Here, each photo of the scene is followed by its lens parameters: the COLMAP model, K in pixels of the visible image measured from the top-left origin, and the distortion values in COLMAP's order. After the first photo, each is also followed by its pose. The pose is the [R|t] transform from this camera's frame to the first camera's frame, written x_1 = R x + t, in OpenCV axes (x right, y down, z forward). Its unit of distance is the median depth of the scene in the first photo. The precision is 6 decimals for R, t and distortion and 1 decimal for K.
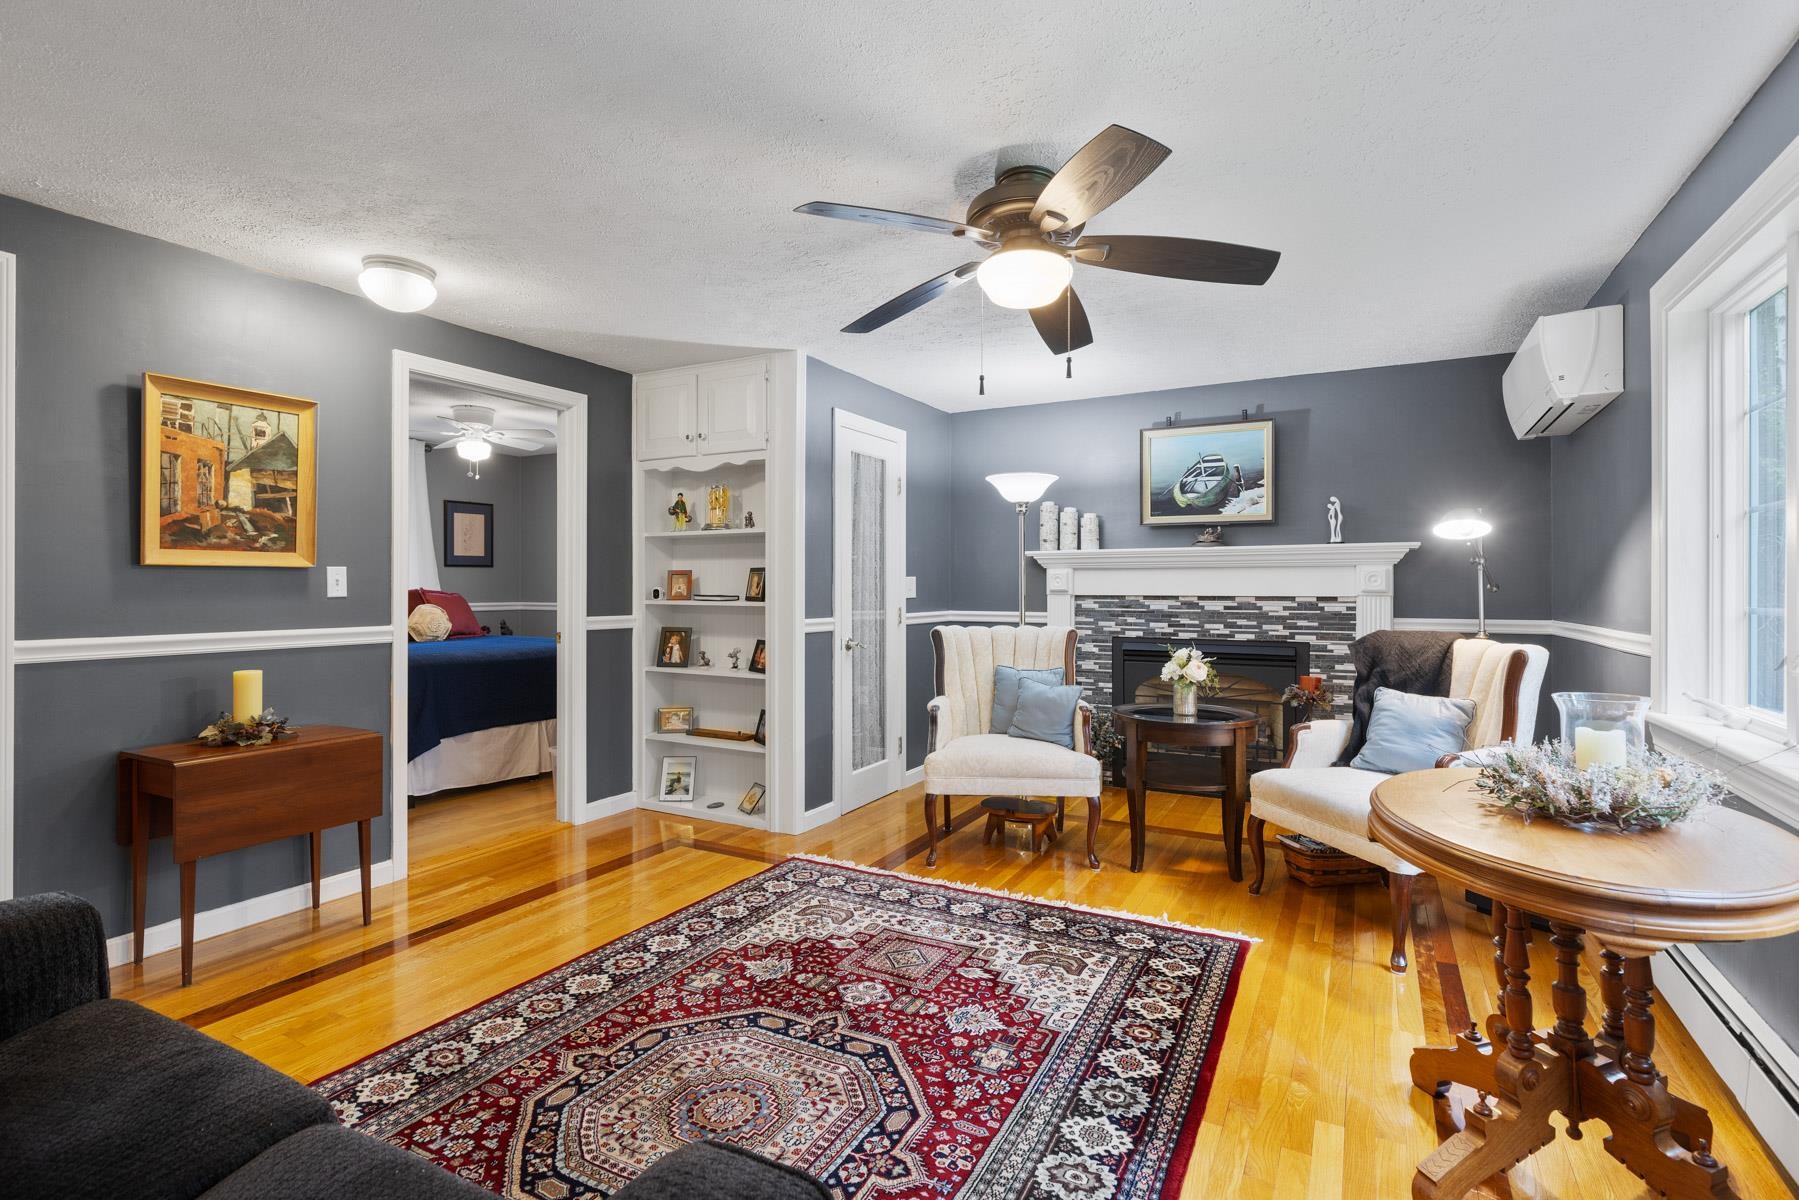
lens RADIAL K [[846.8, 0, 904.2], [0, 846.8, 588.3], [0, 0, 1]] dist [-0.004179, 0.000045]
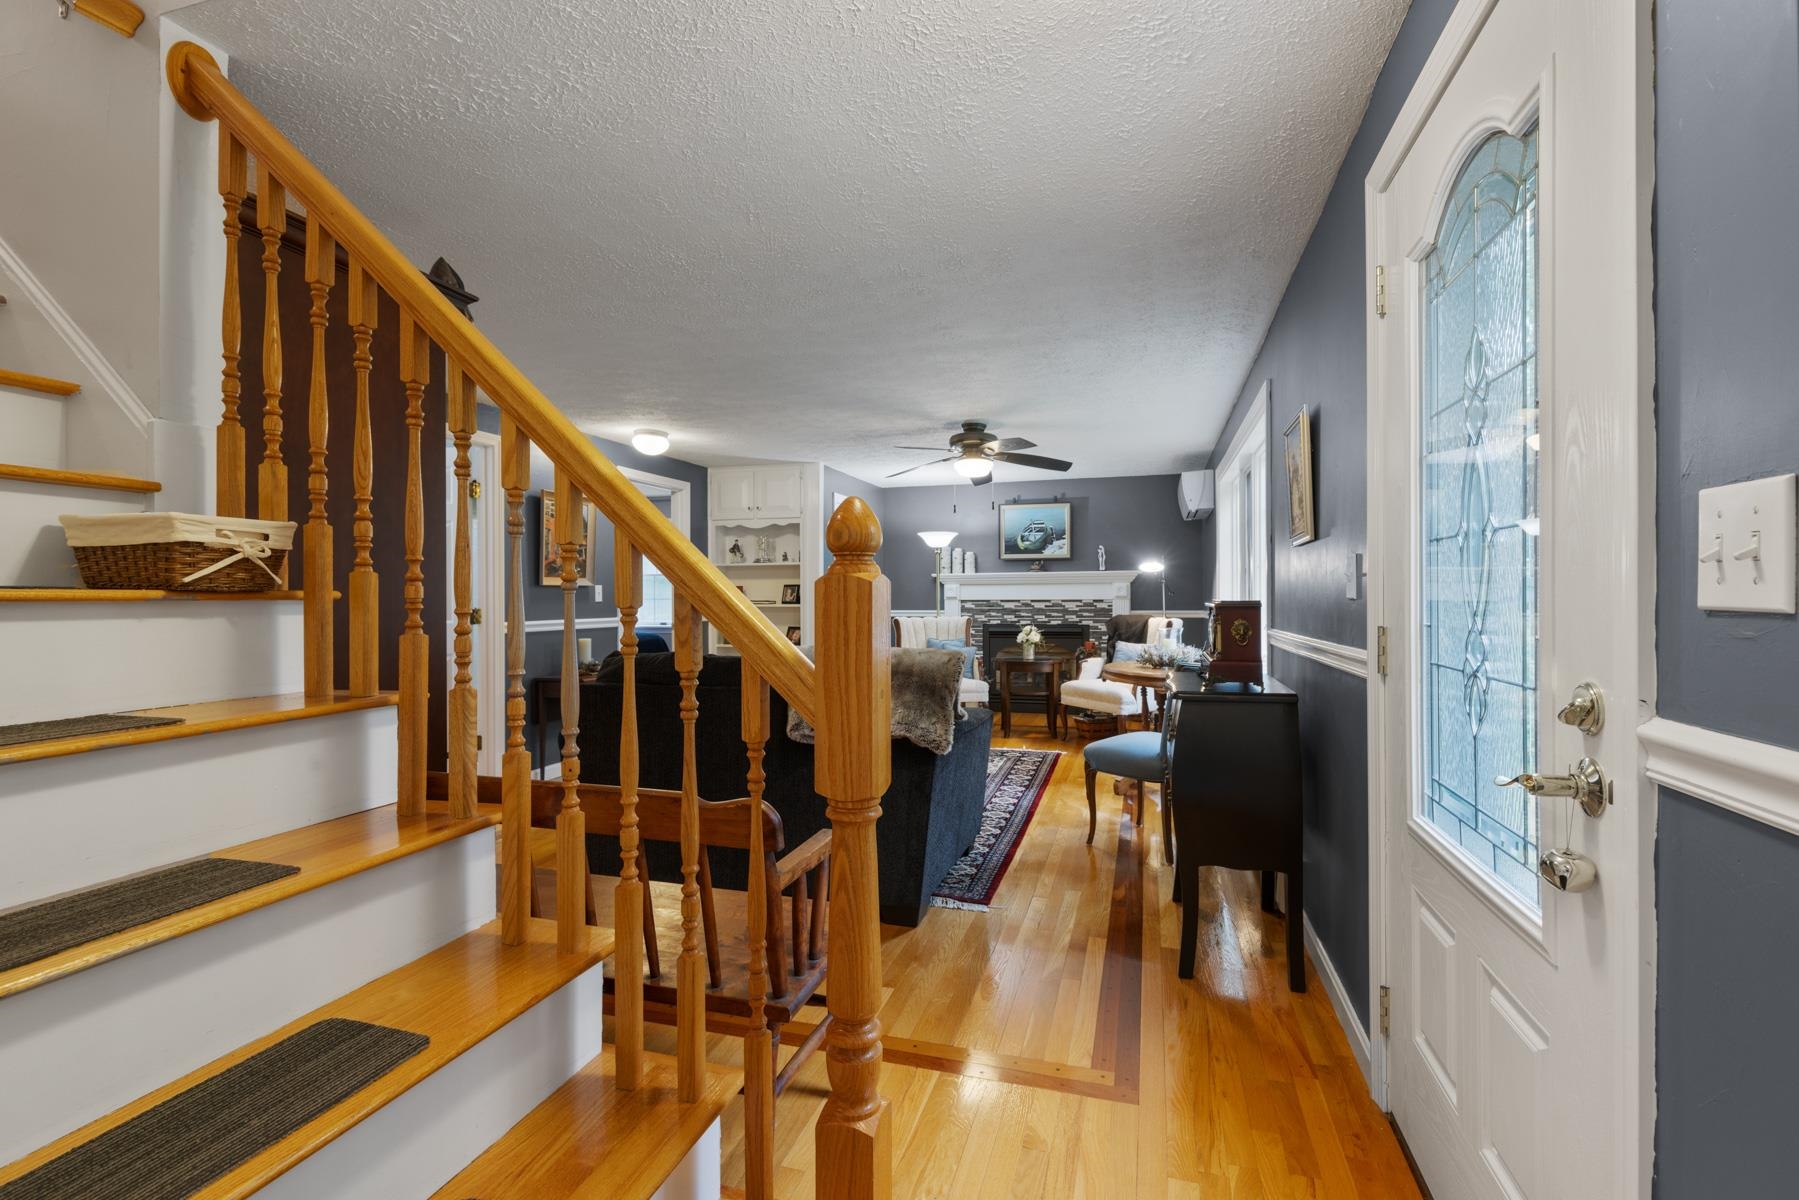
lens RADIAL K [[807.8, 0, 911.9], [0, 807.8, 599.7], [0, 0, 1]] dist [0.007542, -0.001517]
pose [[0.976496, -0.006604, 0.215435, -0.344733], [0.006497, 0.999978, 0.001206, 0.007104], [-0.215438, 0.000221, 0.976517, -0.790765]]
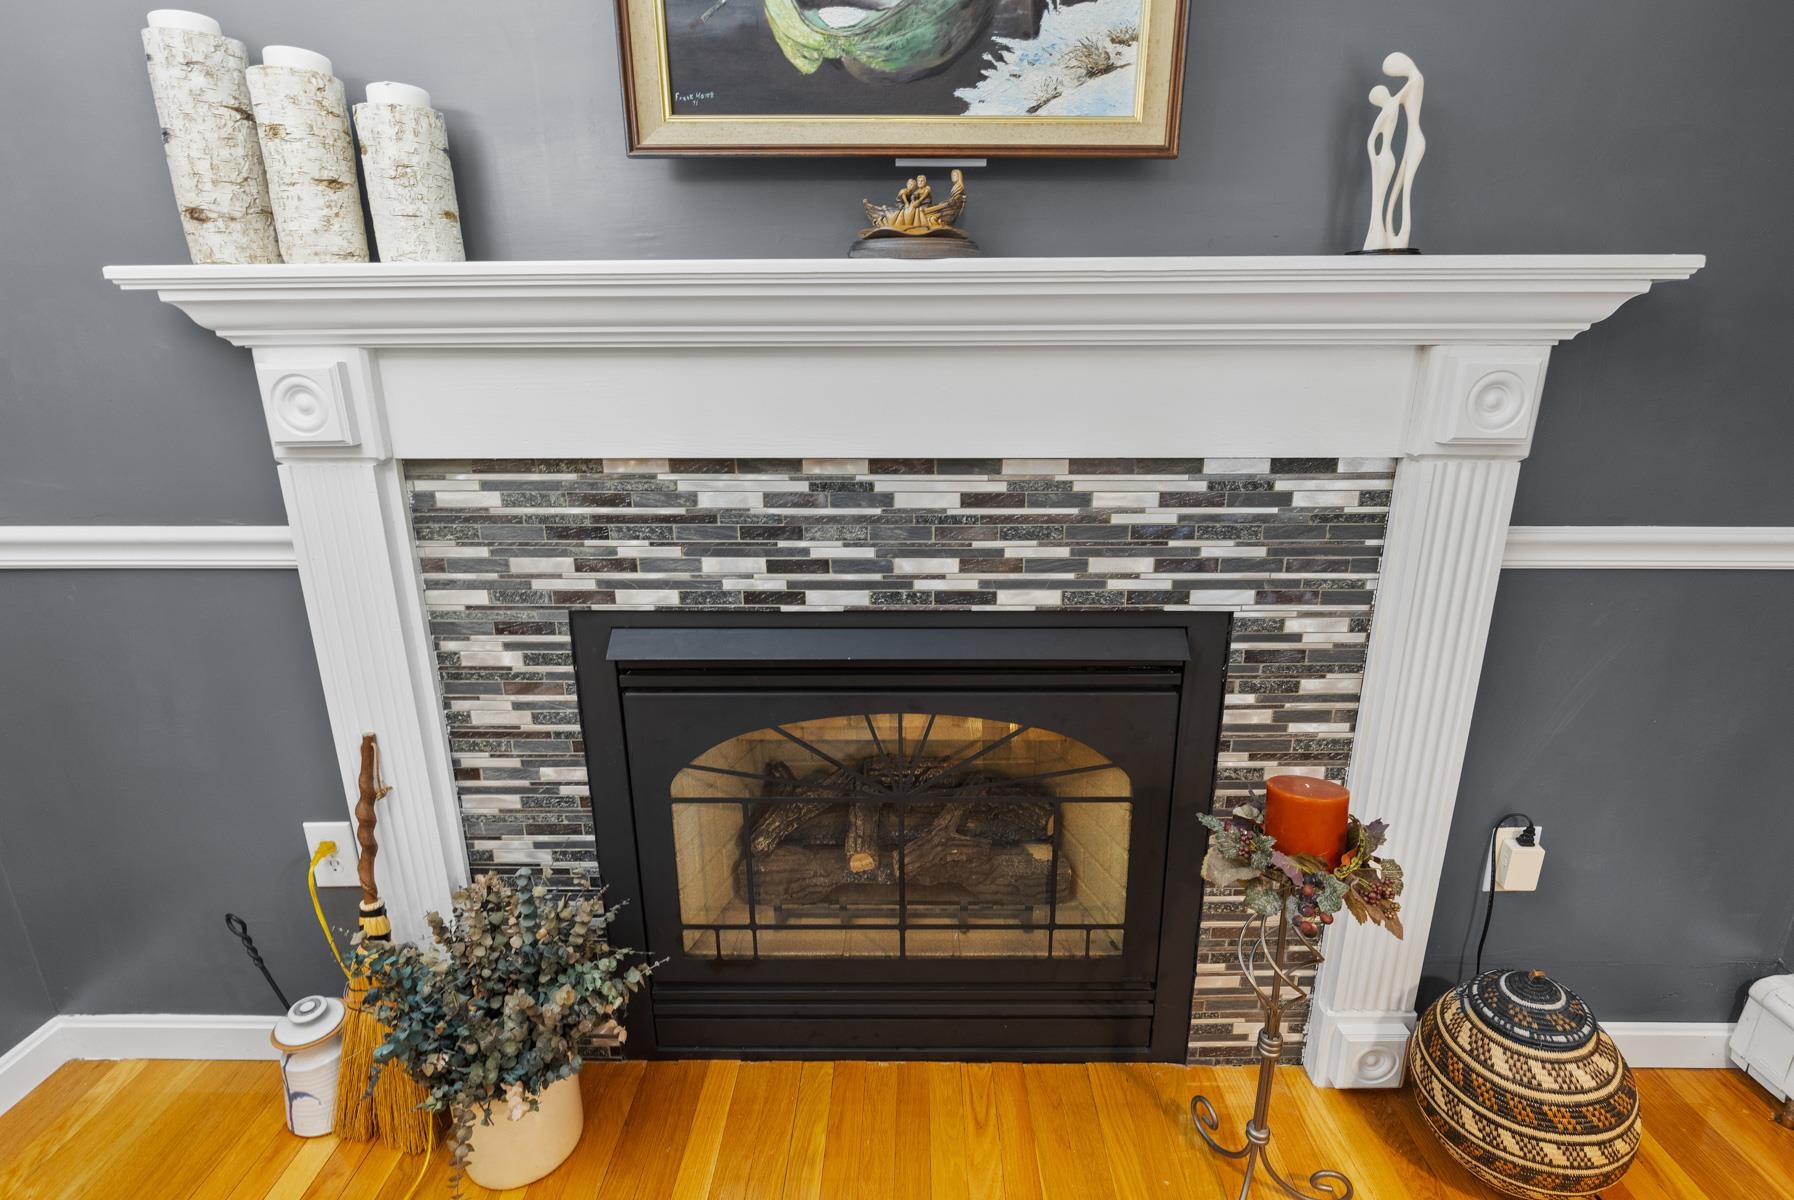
lens RADIAL K [[844.5, 0, 910.2], [0, 844.5, 590.3], [0, 0, 1]] dist [-0.004179, 0.000045]
pose [[0.882870, -0.127884, 0.451870, 0.311753], [0.003078, 0.963763, 0.266741, -0.028933], [-0.469608, -0.234107, 0.851271, 1.016633]]
